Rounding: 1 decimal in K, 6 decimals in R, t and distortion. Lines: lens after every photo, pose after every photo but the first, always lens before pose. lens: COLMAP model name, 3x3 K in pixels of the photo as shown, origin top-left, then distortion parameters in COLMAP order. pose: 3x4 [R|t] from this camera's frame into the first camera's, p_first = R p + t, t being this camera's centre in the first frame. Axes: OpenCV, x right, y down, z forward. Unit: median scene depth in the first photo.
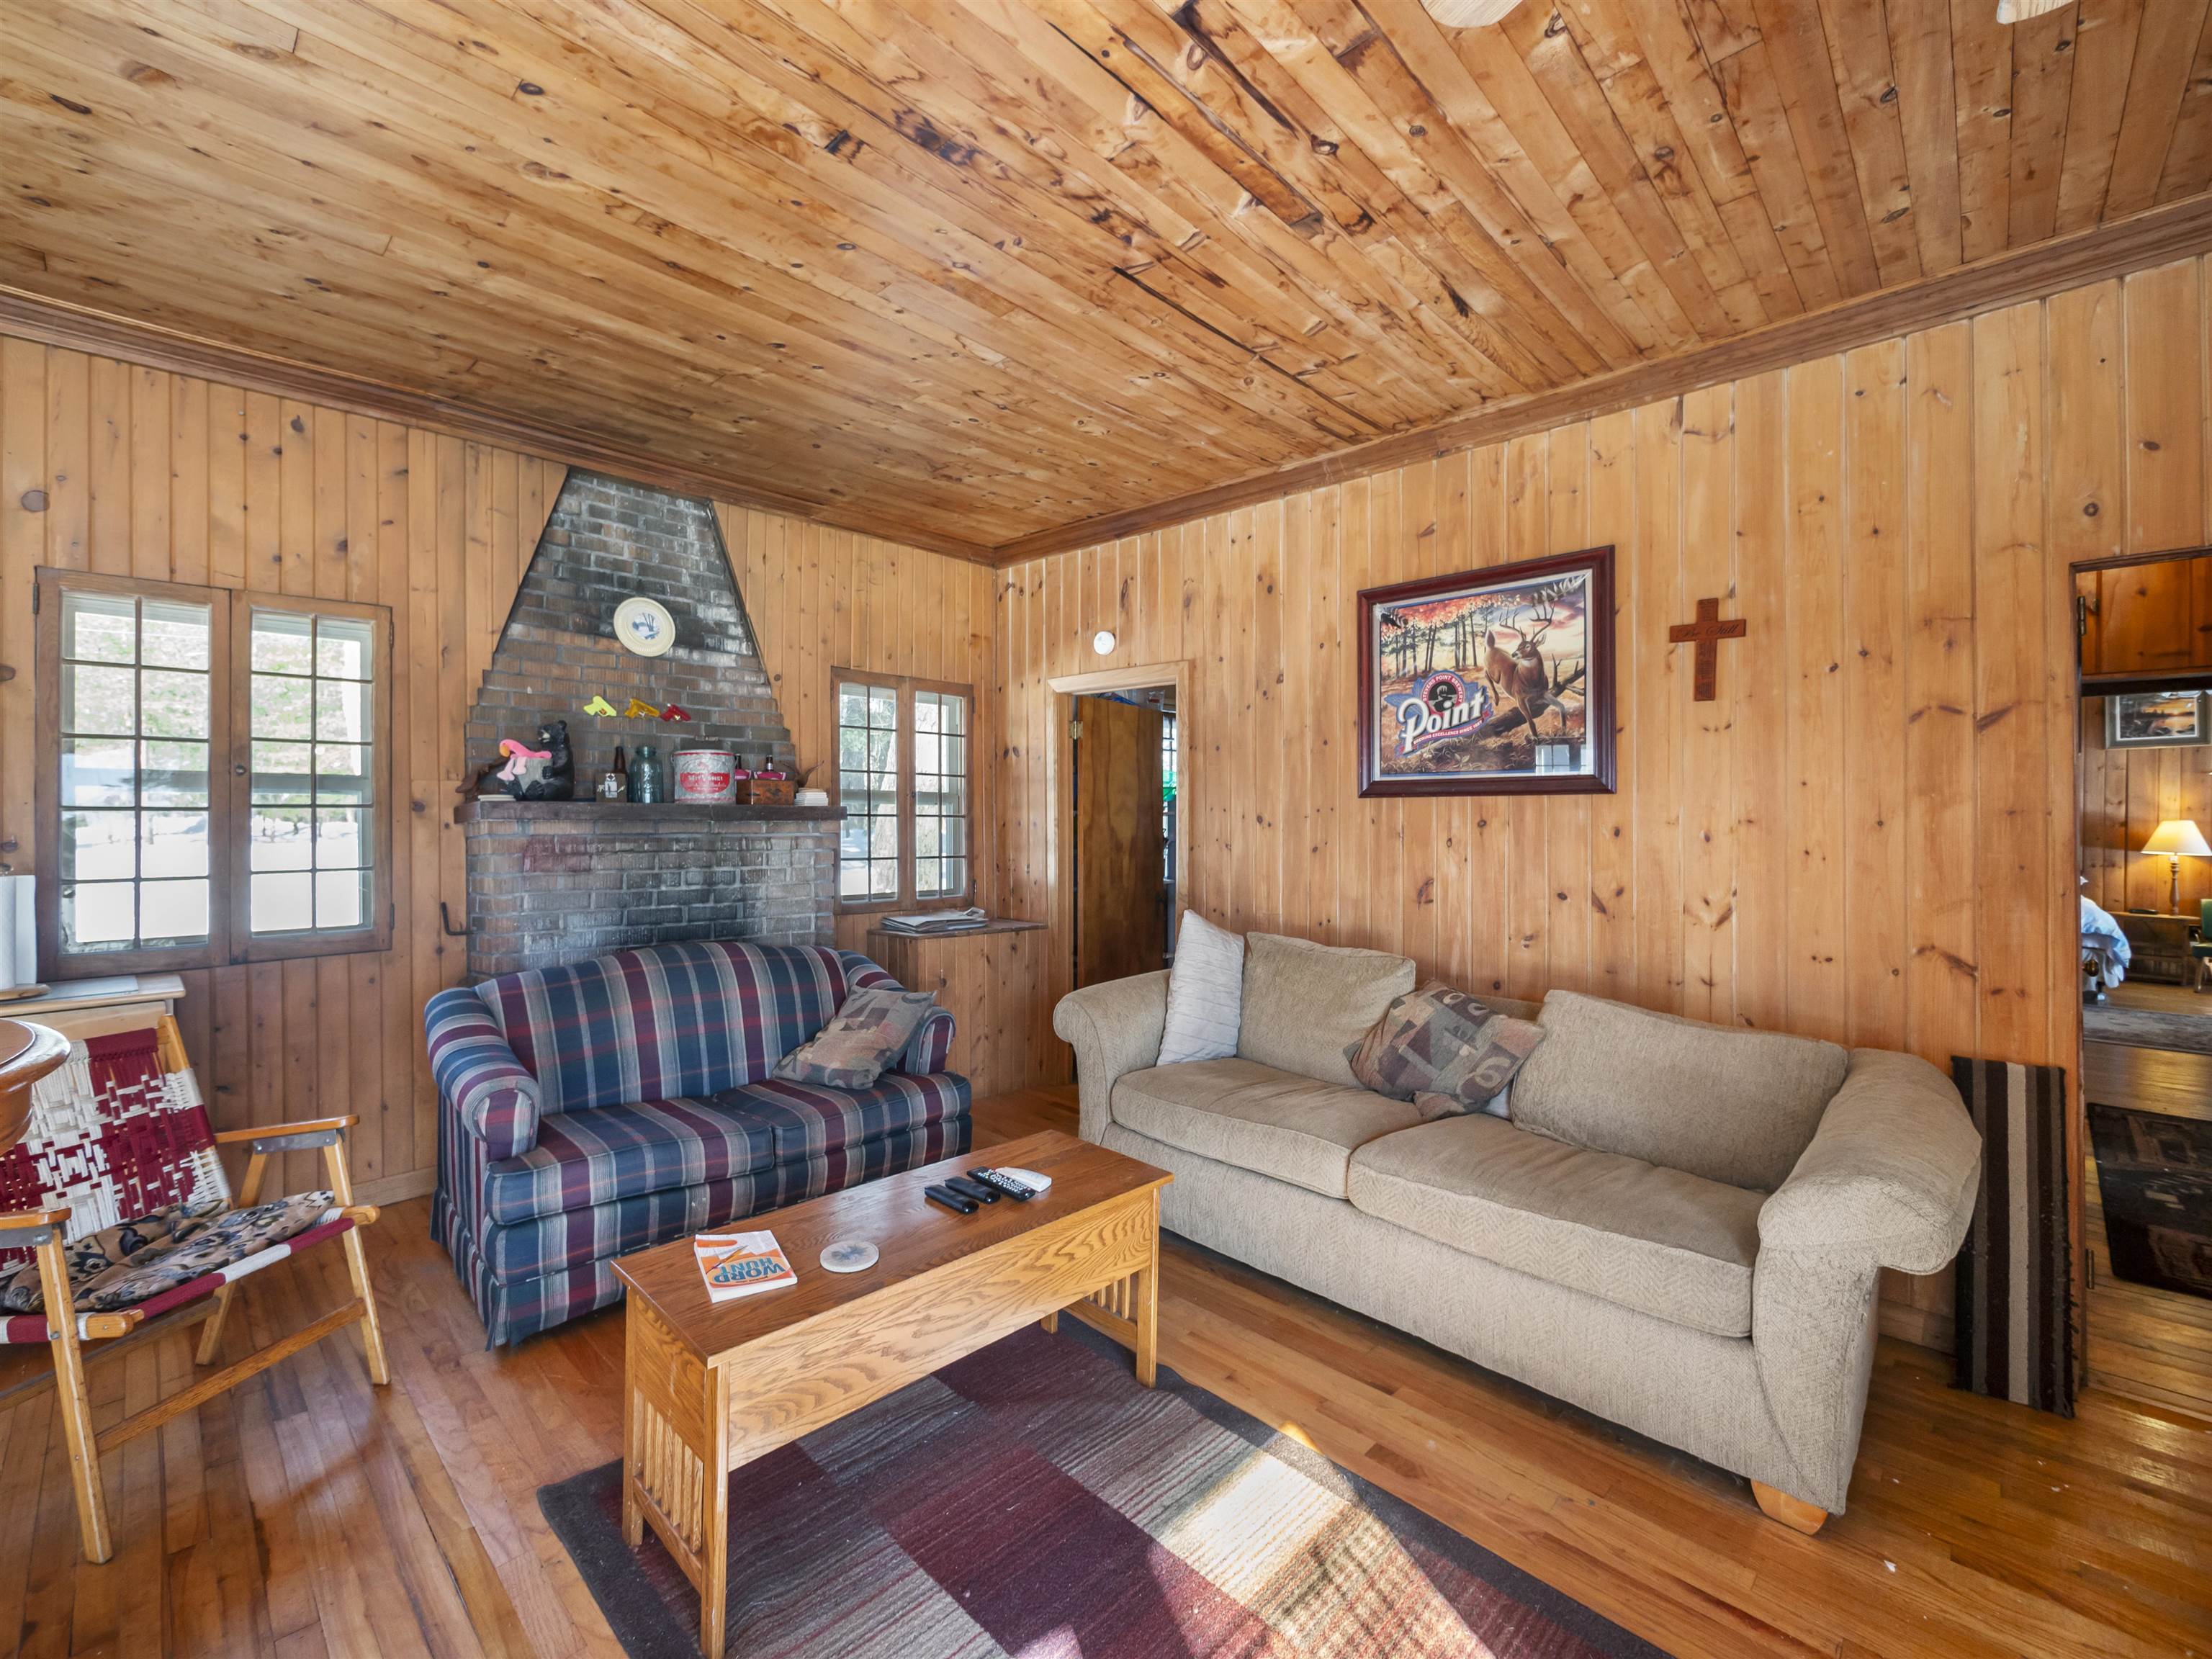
lens RADIAL K [[952.8, 0, 1104.0], [0, 952.8, 815.5], [0, 0, 1]] dist [0.001460, 0.000174]
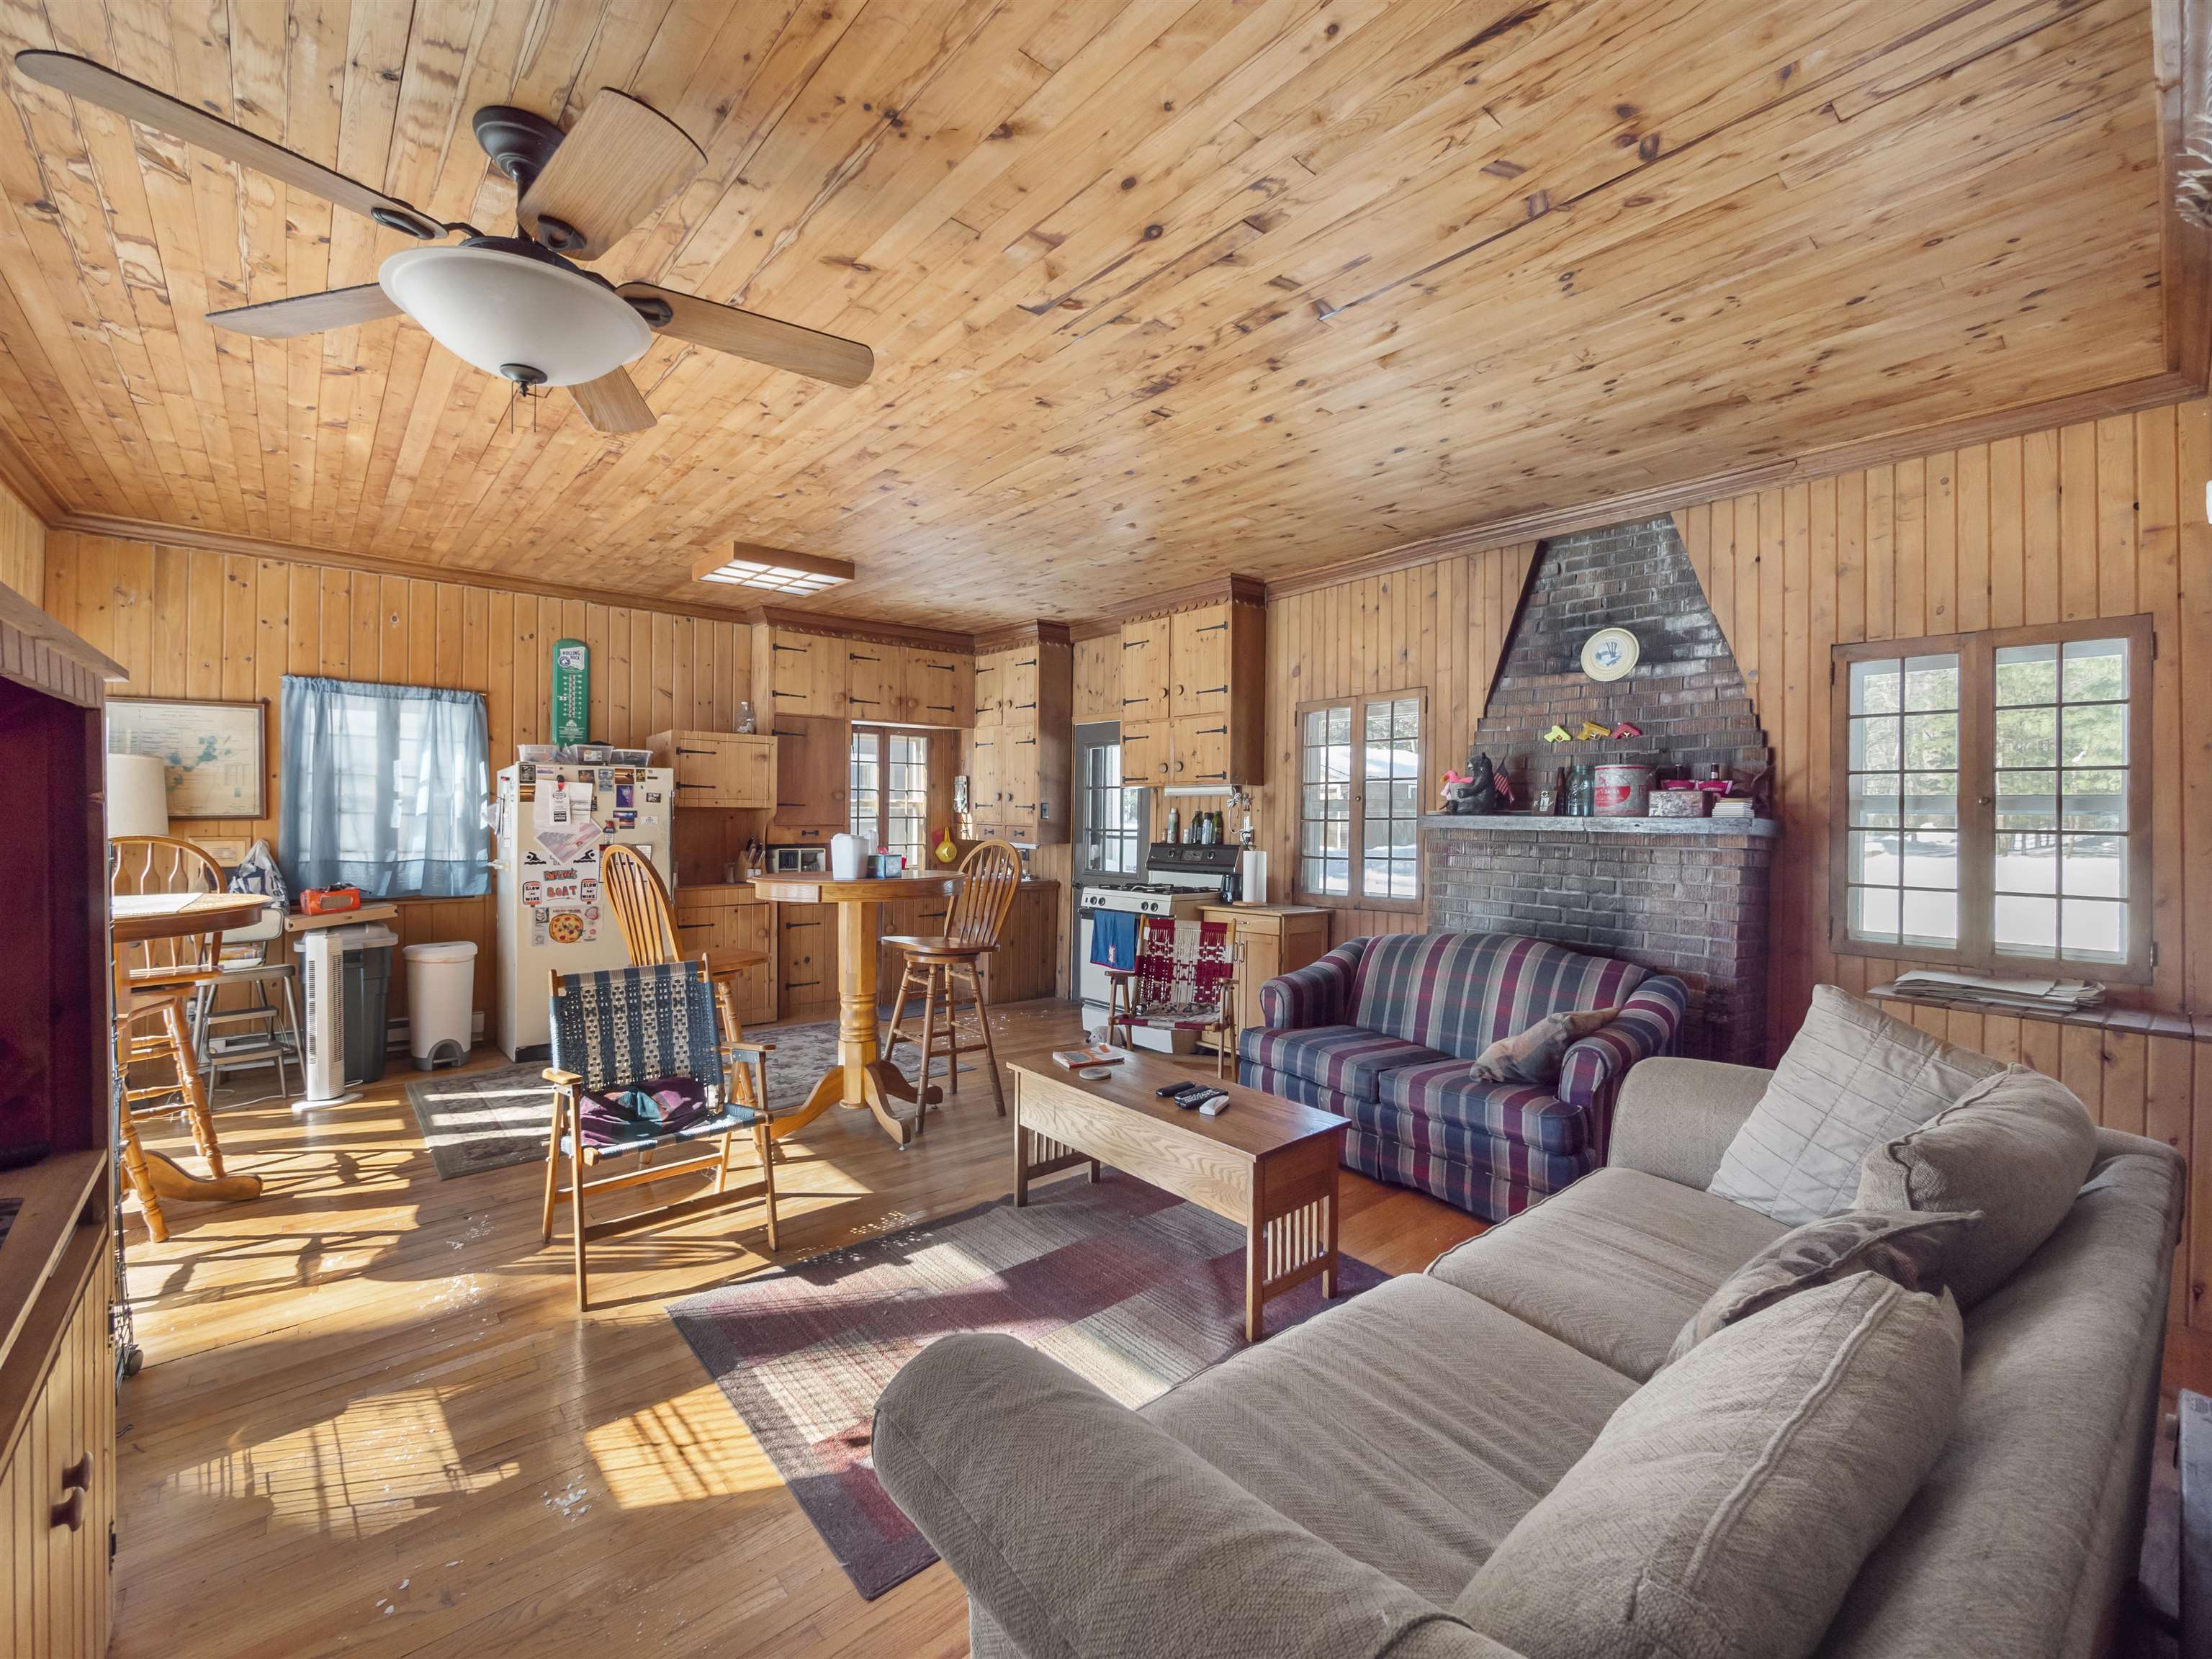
lens RADIAL K [[952.8, 0, 1104.0], [0, 952.8, 815.5], [0, 0, 1]] dist [0.001460, 0.000174]
pose [[-0.088179, -0.009545, -0.996059, 0.704141], [-0.011769, 0.999894, -0.008540, 0.002793], [0.996035, 0.010970, -0.088282, 0.560266]]
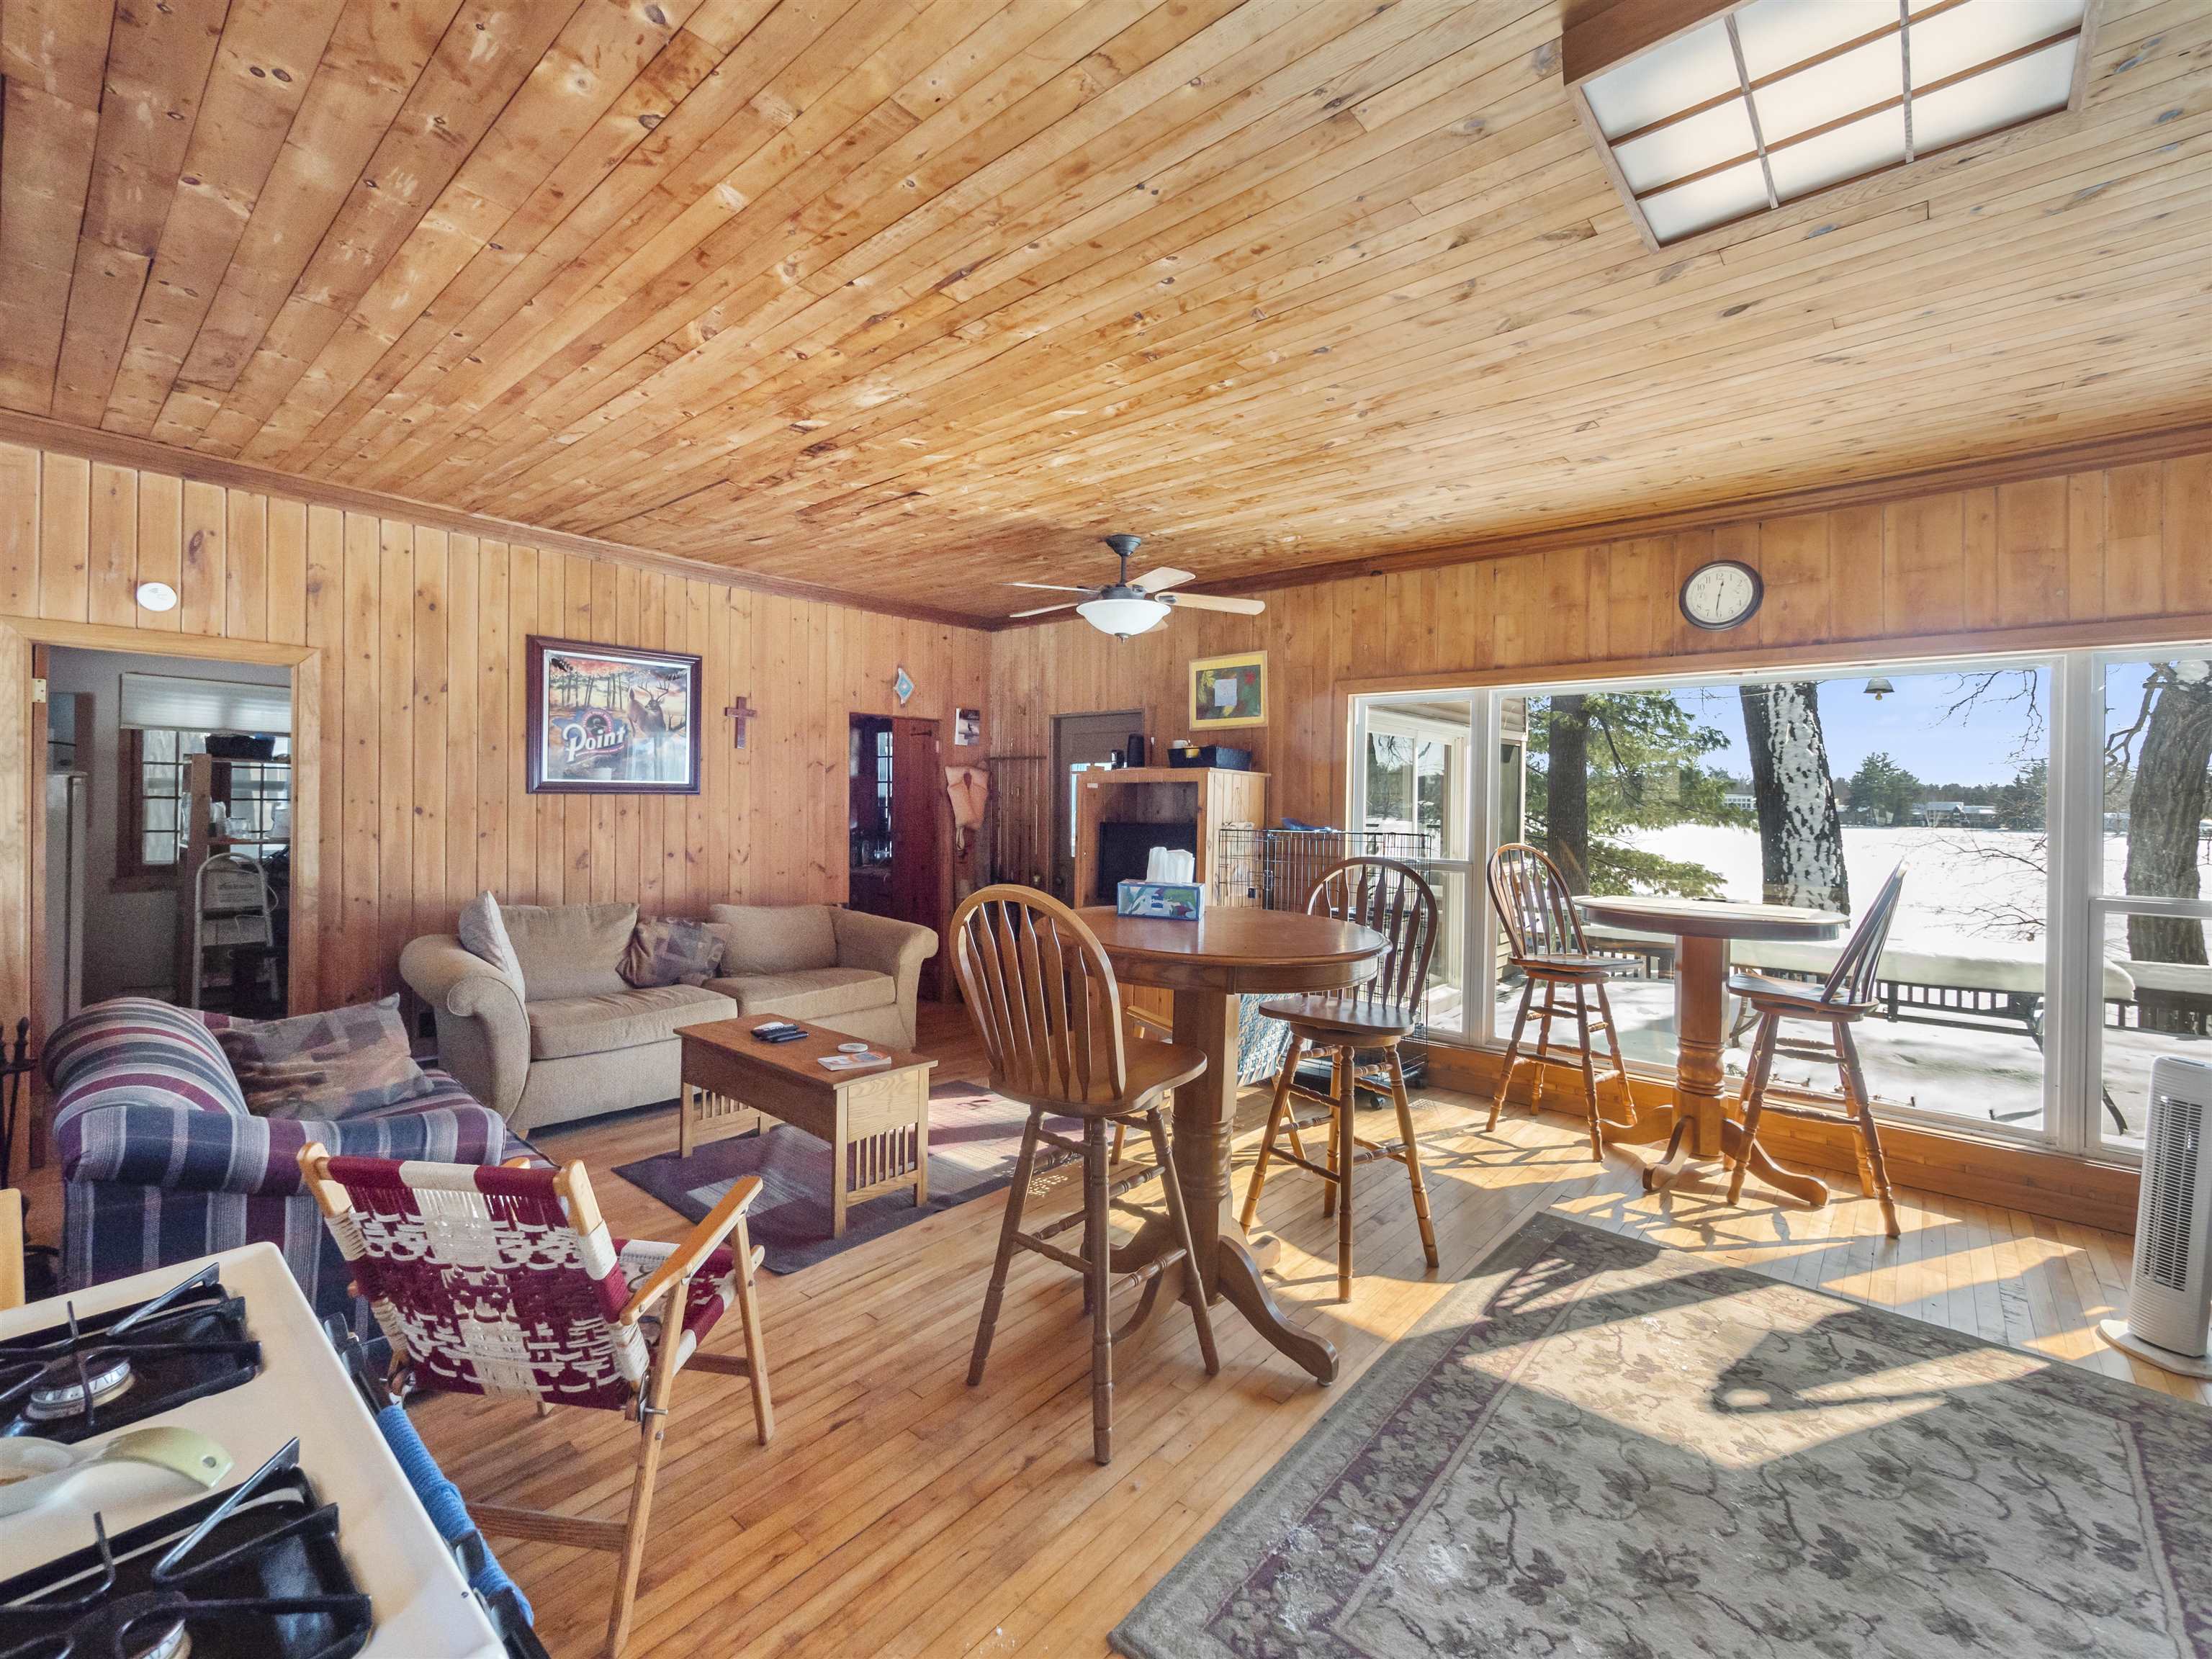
lens RADIAL K [[952.8, 0, 1104.0], [0, 952.8, 815.5], [0, 0, 1]] dist [0.001460, 0.000174]
pose [[-0.055280, -0.020876, 0.998253, -1.094999], [-0.014471, 0.999693, 0.020105, -0.026855], [-0.998366, -0.013334, -0.055565, 0.289743]]
